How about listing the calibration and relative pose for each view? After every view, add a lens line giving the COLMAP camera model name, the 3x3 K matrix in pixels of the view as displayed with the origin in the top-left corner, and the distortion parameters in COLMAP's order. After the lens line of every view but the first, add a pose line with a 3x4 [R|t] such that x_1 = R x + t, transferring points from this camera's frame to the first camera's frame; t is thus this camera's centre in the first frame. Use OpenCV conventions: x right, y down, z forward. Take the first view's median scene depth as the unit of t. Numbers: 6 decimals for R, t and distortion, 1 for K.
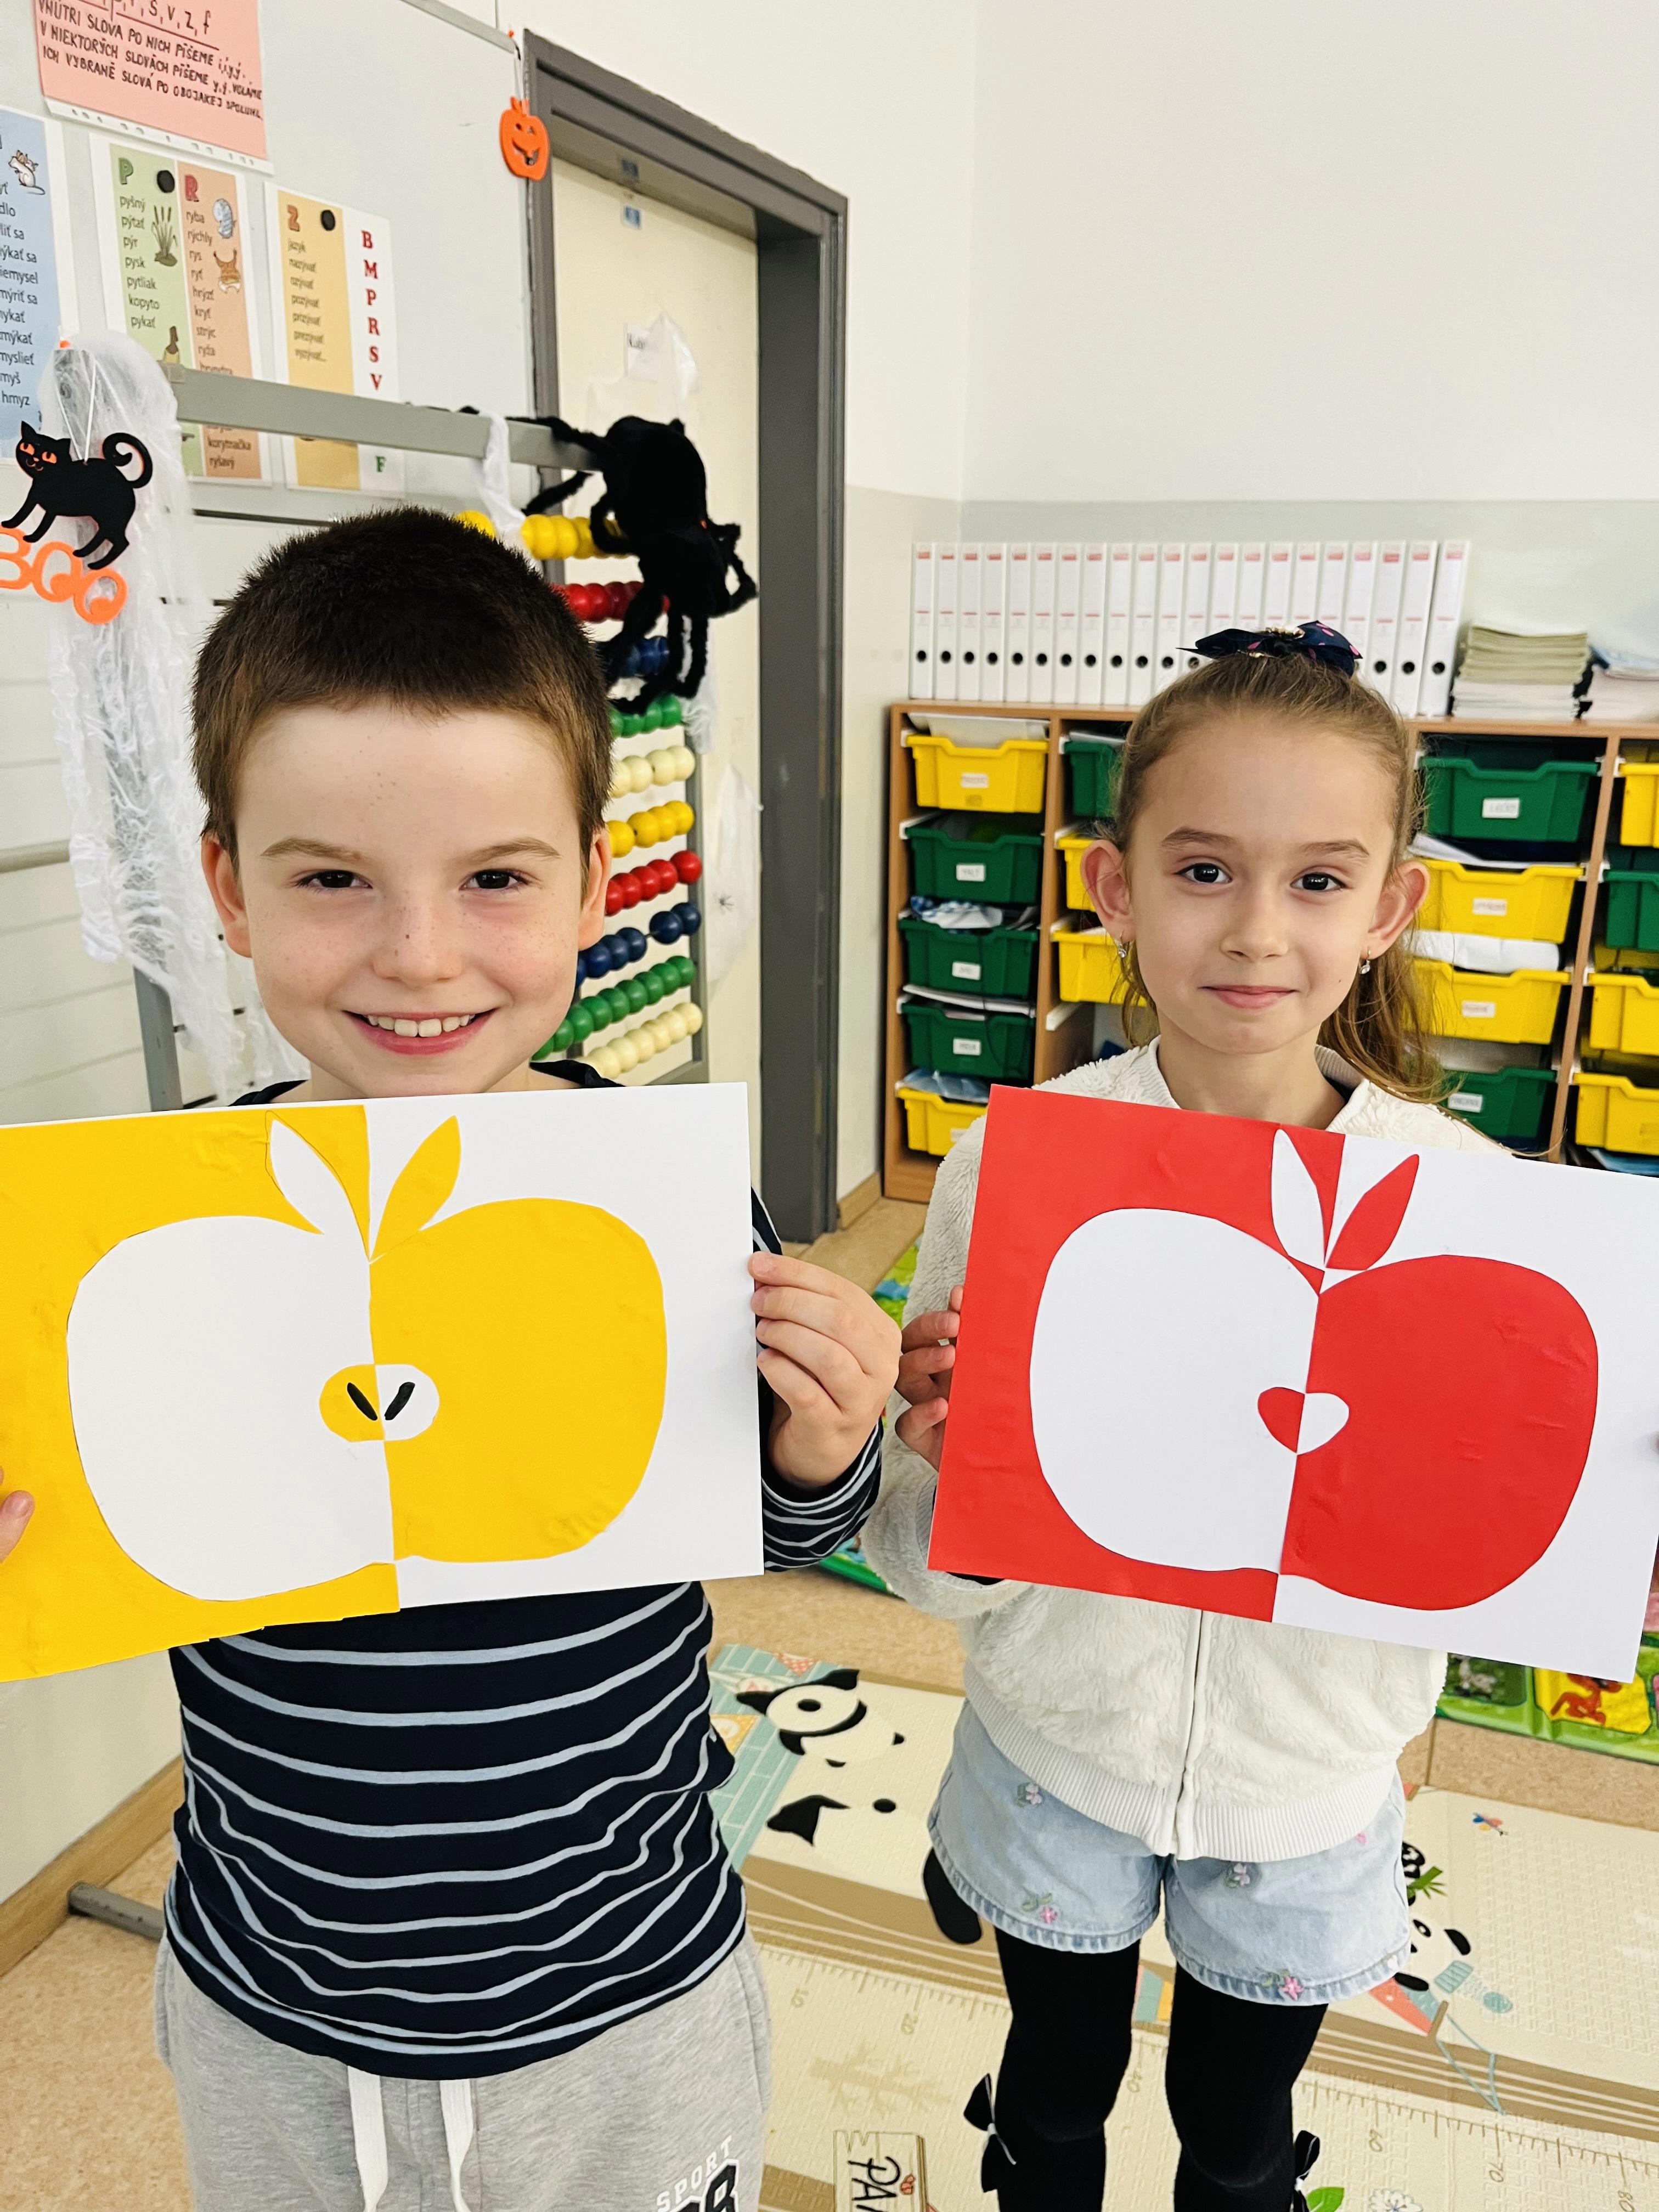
lens RADIAL K [[1699.1, 0, 836.9], [0, 1699.1, 1106.6], [0, 0, 1]] dist [0.038775, -0.067069]
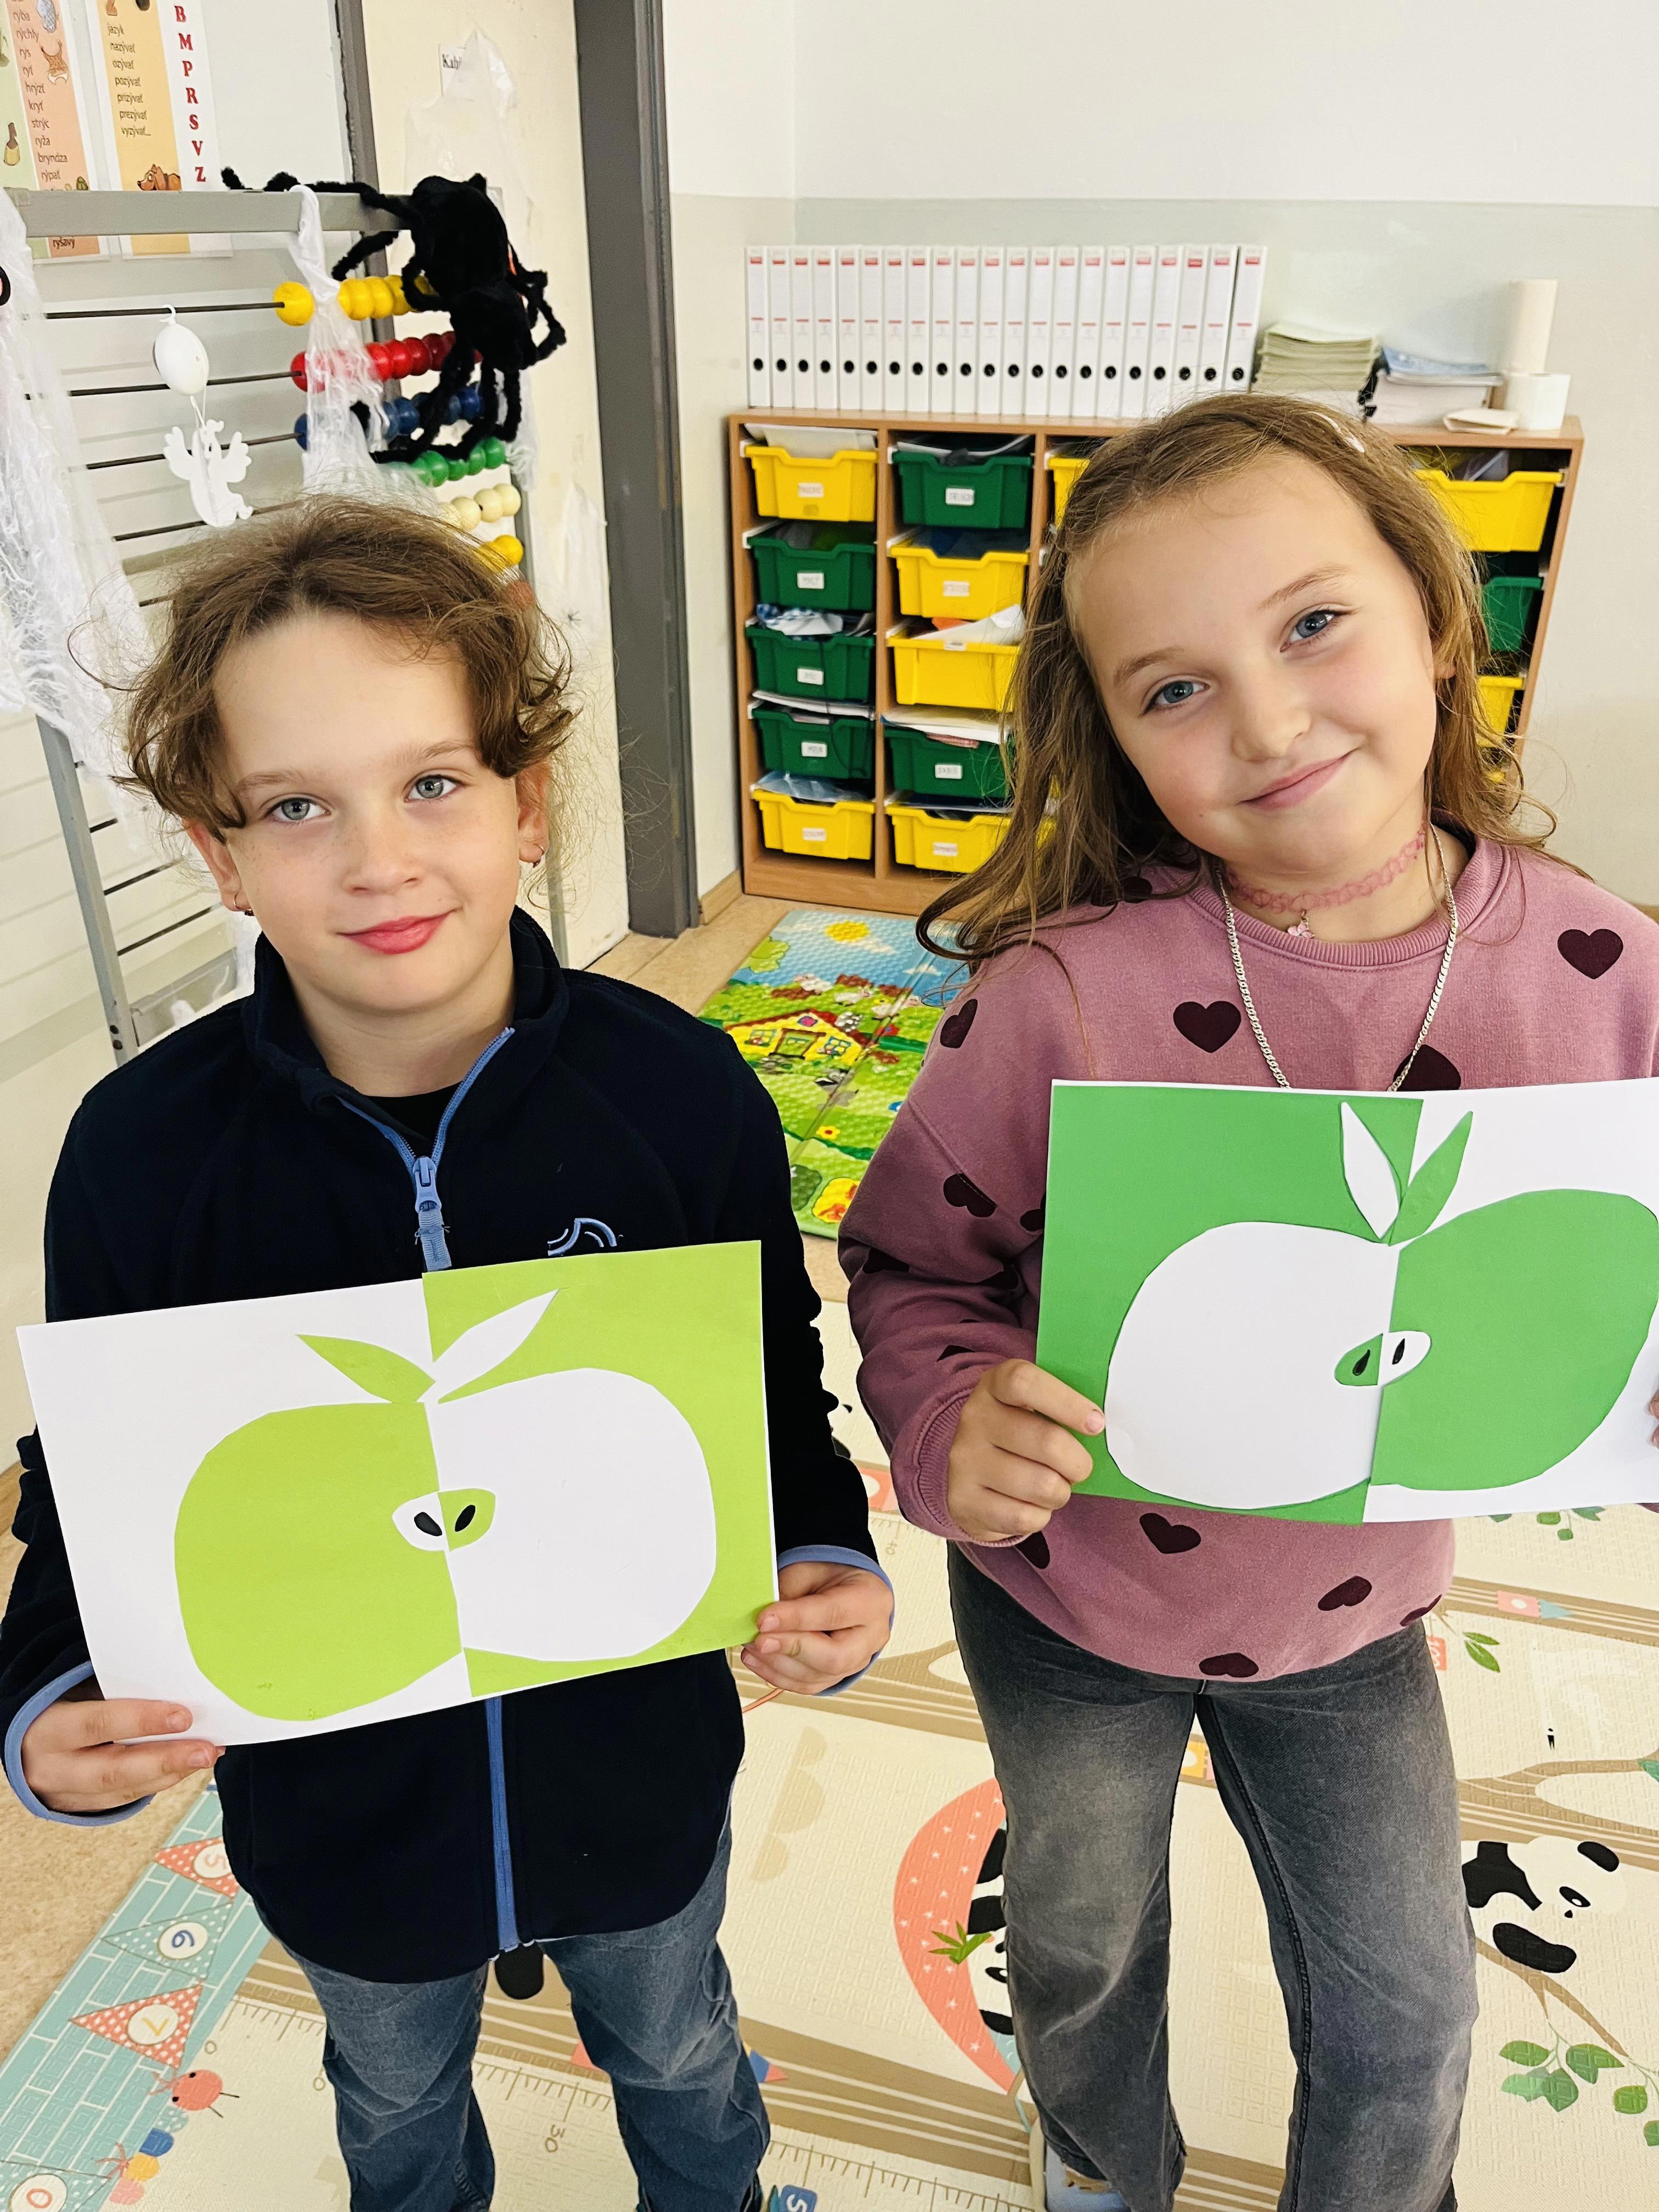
lens RADIAL K [[1699.1, 0, 835.7], [0, 1699.1, 1120.9], [0, 0, 1]] dist [0.038775, -0.067069]
pose [[0.998506, -0.035097, 0.041873, 0.045977], [0.026768, 0.982357, 0.185087, -0.003877], [-0.047630, -0.183690, 0.981830, -0.132055]]
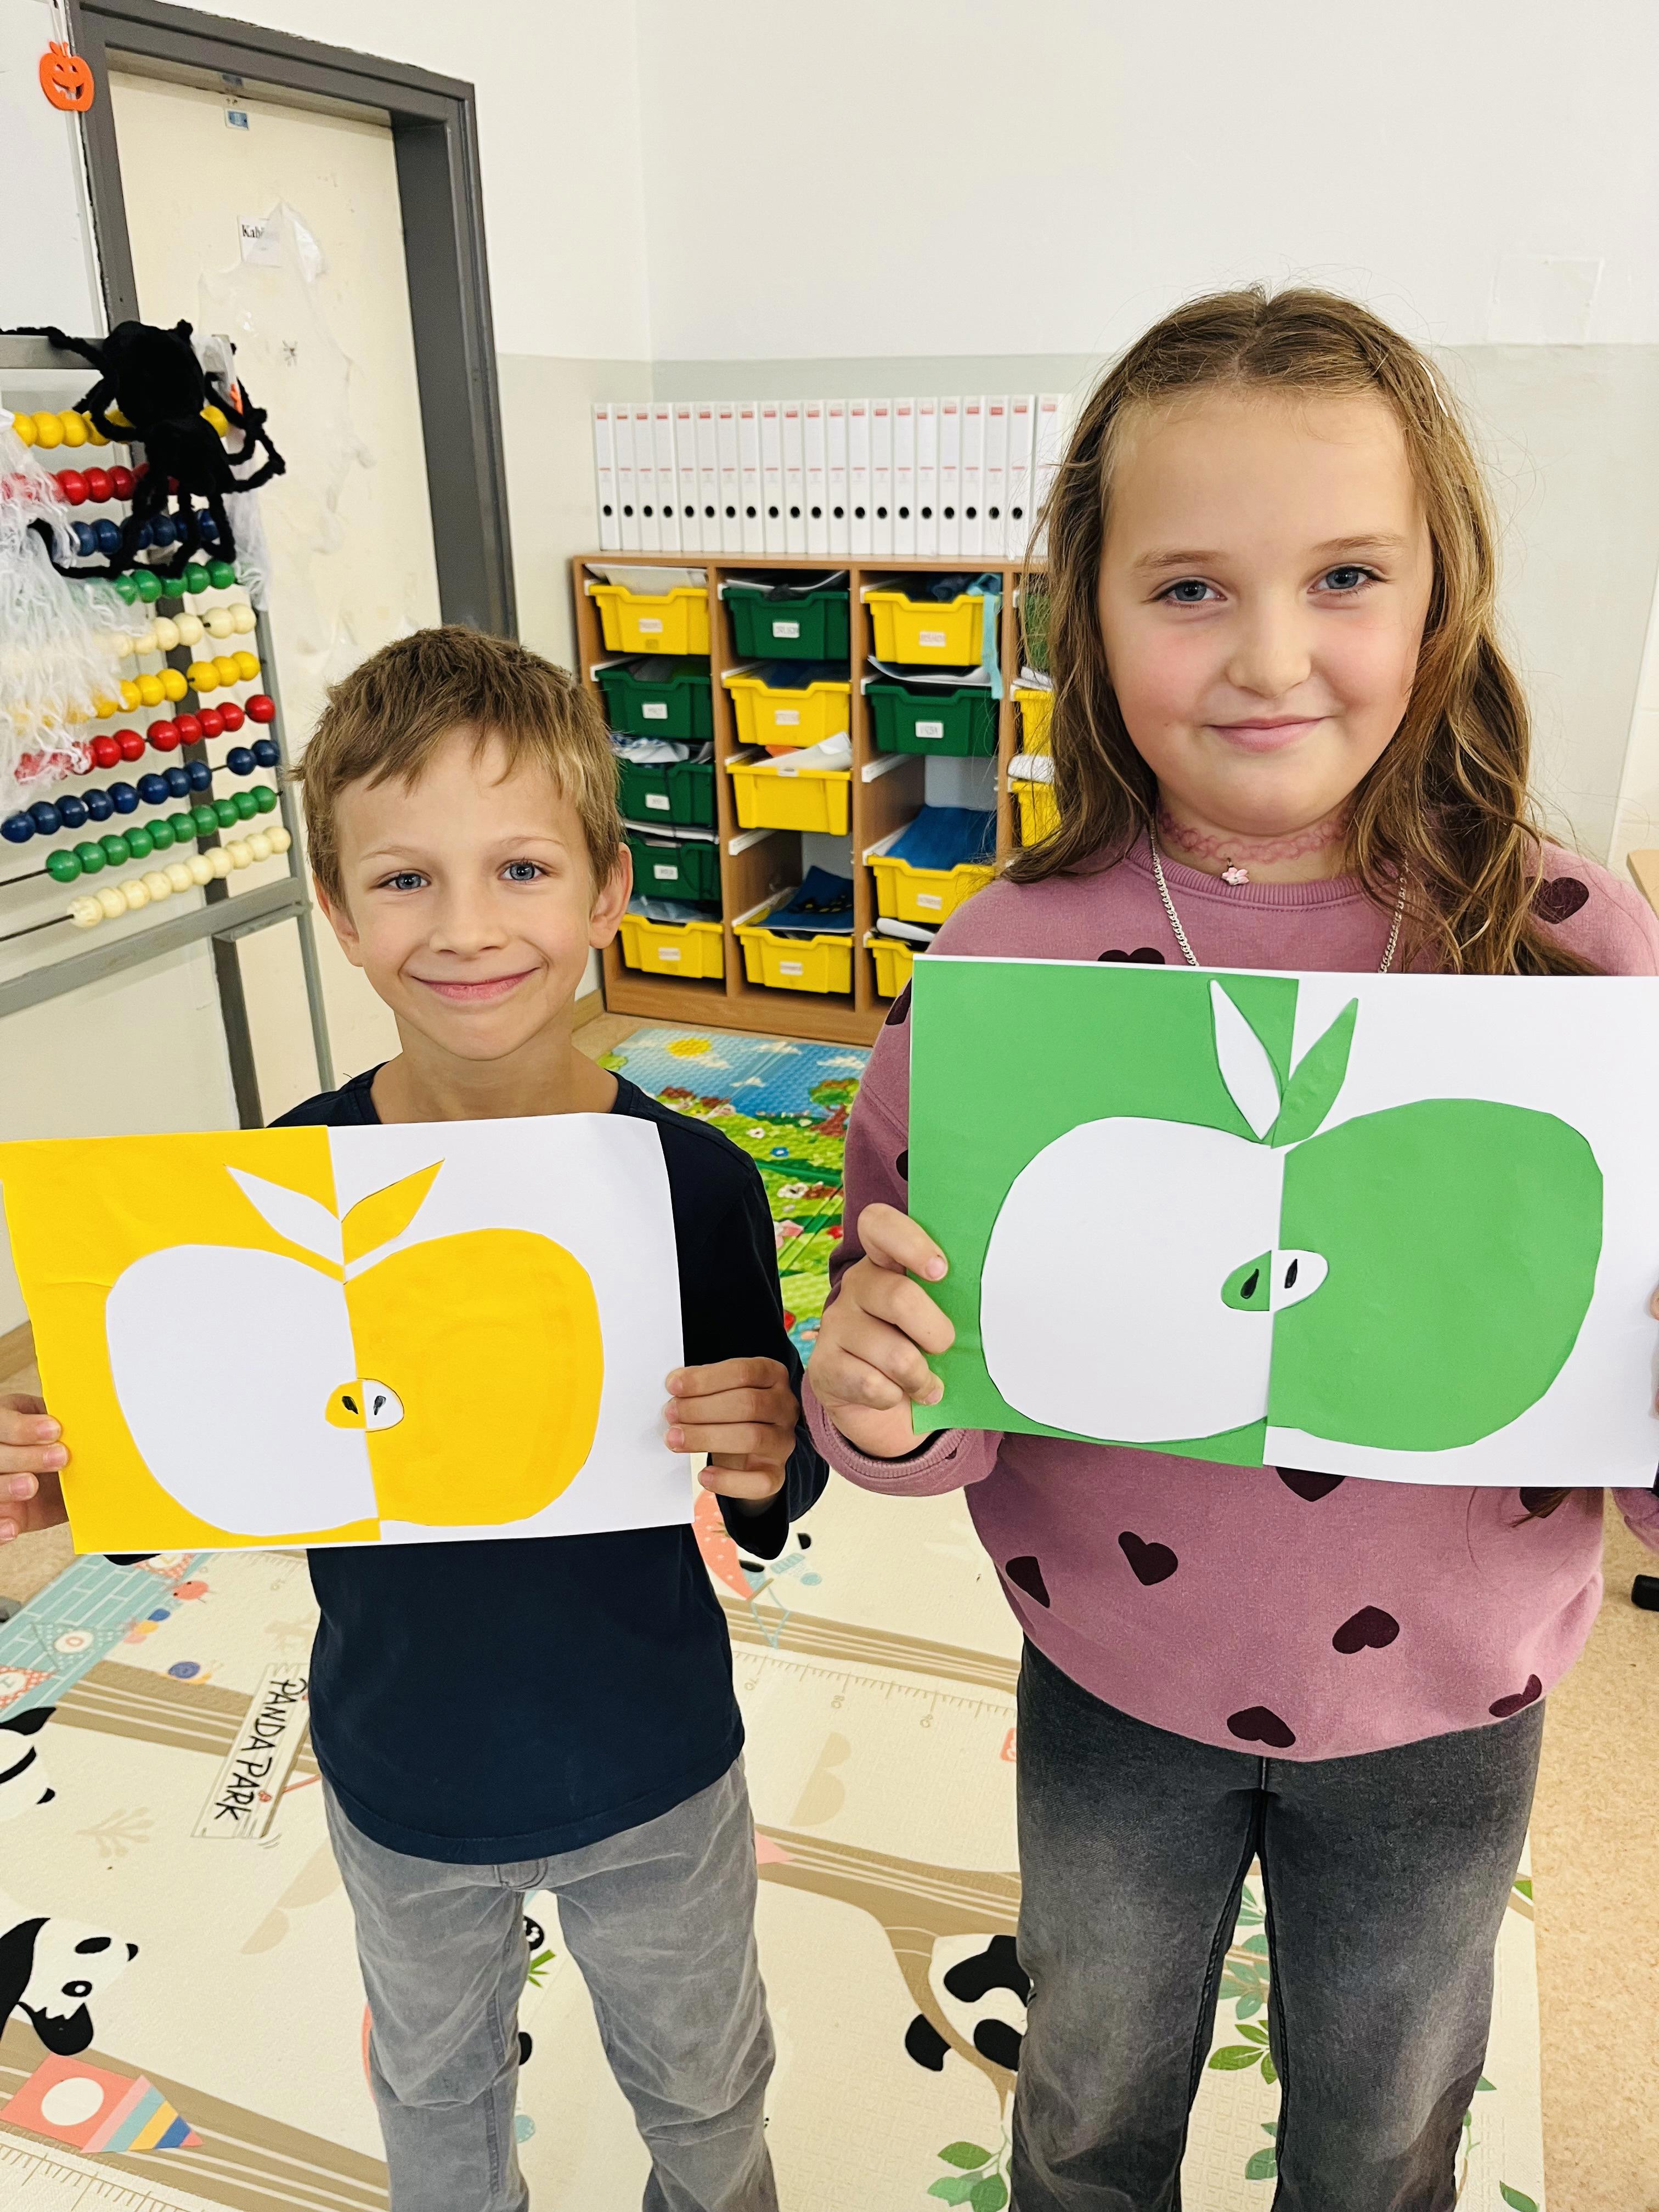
lens RADIAL K [[1699.1, 0, 849.4], [0, 1699.1, 1113.2], [0, 0, 1]] dist [0.038775, -0.067069]
pose [[0.999724, -0.023386, -0.002080, 0.244823], [0.023478, 0.995703, 0.089584, 0.031410], [-0.000024, -0.089608, 0.995977, -0.150224]]
